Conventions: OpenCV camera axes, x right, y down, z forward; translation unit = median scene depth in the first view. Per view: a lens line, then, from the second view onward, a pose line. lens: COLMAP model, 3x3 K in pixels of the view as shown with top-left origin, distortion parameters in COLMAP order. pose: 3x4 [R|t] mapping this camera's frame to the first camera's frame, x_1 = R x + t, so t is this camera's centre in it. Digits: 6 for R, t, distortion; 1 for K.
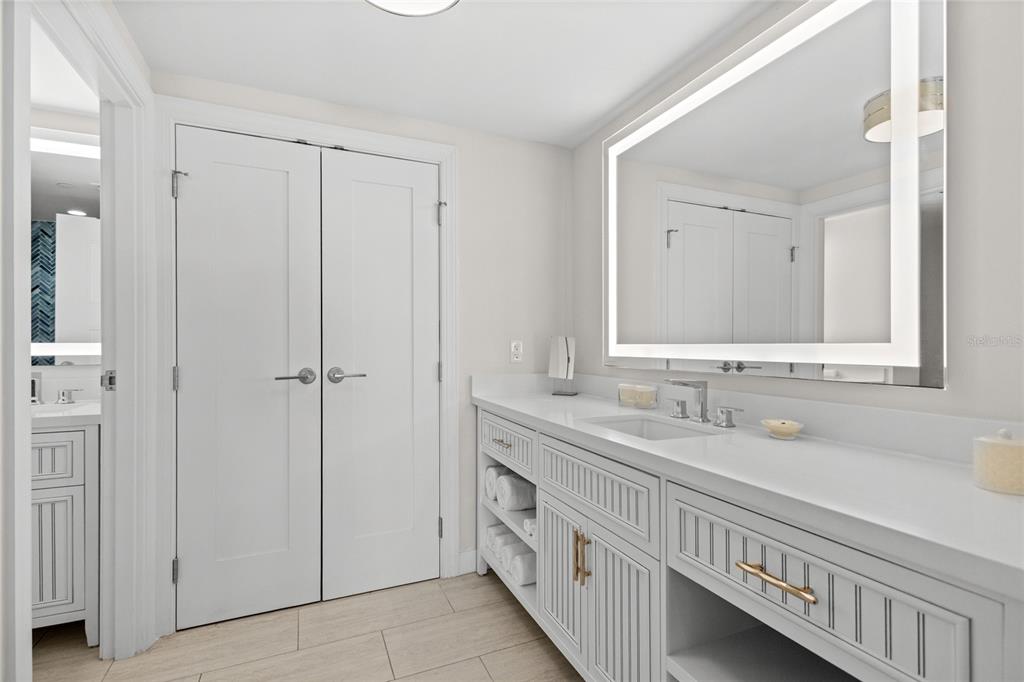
lens RADIAL K [[472.0, 0, 508.5], [0, 472.0, 344.7], [0, 0, 1]] dist [0.000914, -0.000015]
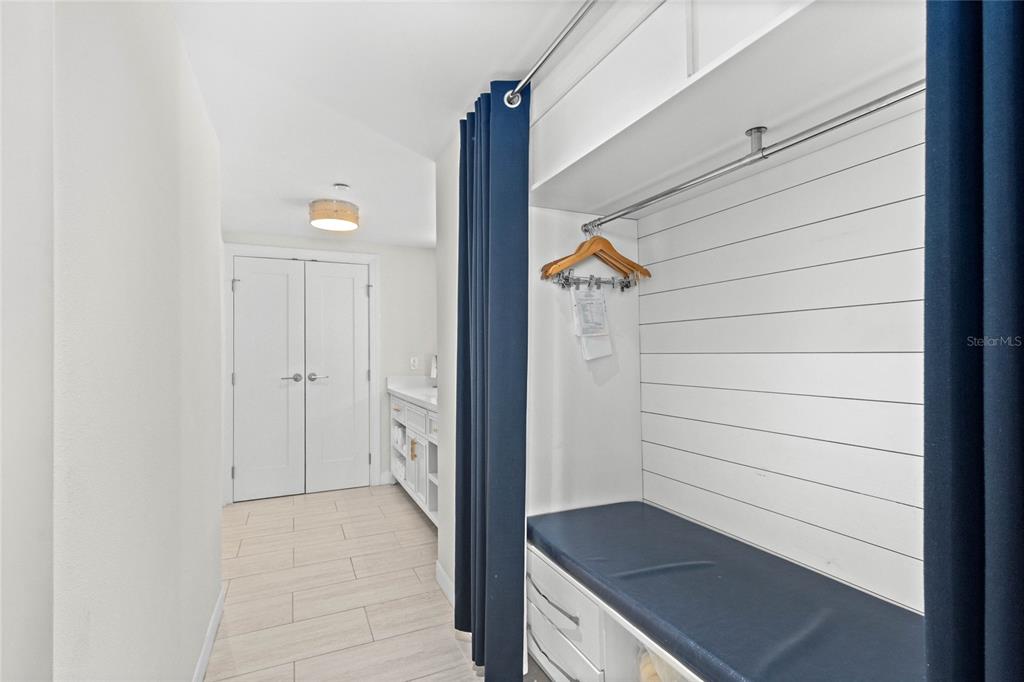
lens RADIAL K [[472.0, 0, 512.3], [0, 472.0, 342.8], [0, 0, 1]] dist [0.000914, -0.000015]
pose [[0.999274, -0.005866, 0.037632, 0.408499], [0.006445, 0.999862, -0.015299, -0.044118], [-0.037537, 0.015531, 0.999175, -1.037010]]
